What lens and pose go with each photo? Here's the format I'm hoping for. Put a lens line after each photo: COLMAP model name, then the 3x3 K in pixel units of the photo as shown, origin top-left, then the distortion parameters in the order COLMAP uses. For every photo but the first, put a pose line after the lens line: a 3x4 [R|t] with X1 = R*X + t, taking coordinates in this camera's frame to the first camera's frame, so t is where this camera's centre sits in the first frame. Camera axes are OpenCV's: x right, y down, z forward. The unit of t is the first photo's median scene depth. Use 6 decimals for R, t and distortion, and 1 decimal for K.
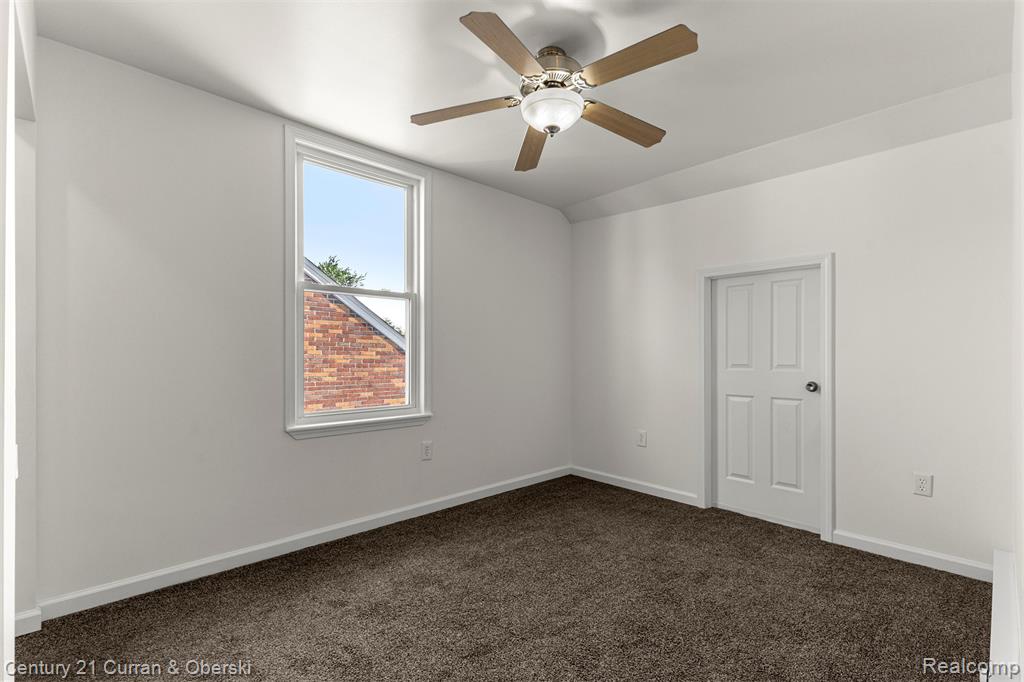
lens RADIAL K [[448.0, 0, 508.5], [0, 448.0, 348.0], [0, 0, 1]] dist [-0.001506, 0.000123]
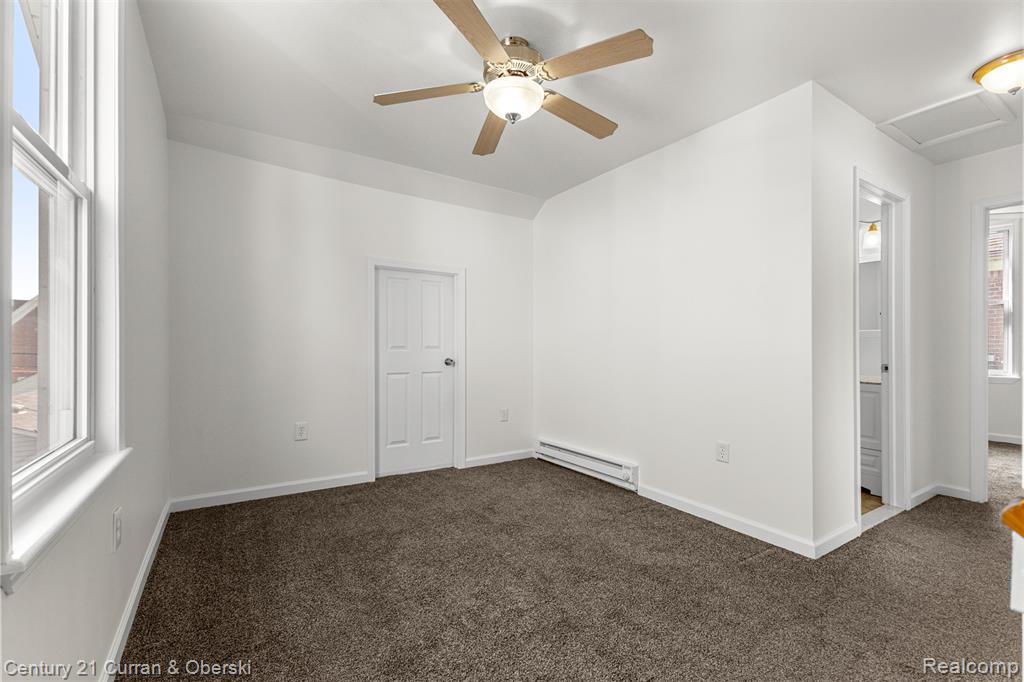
lens RADIAL K [[448.0, 0, 506.4], [0, 448.0, 344.1], [0, 0, 1]] dist [-0.001506, 0.000123]
pose [[0.188565, 0.003981, 0.982053, -0.594061], [-0.014773, 0.999890, -0.001217, 0.028780], [-0.981950, -0.014278, 0.188603, 0.527187]]
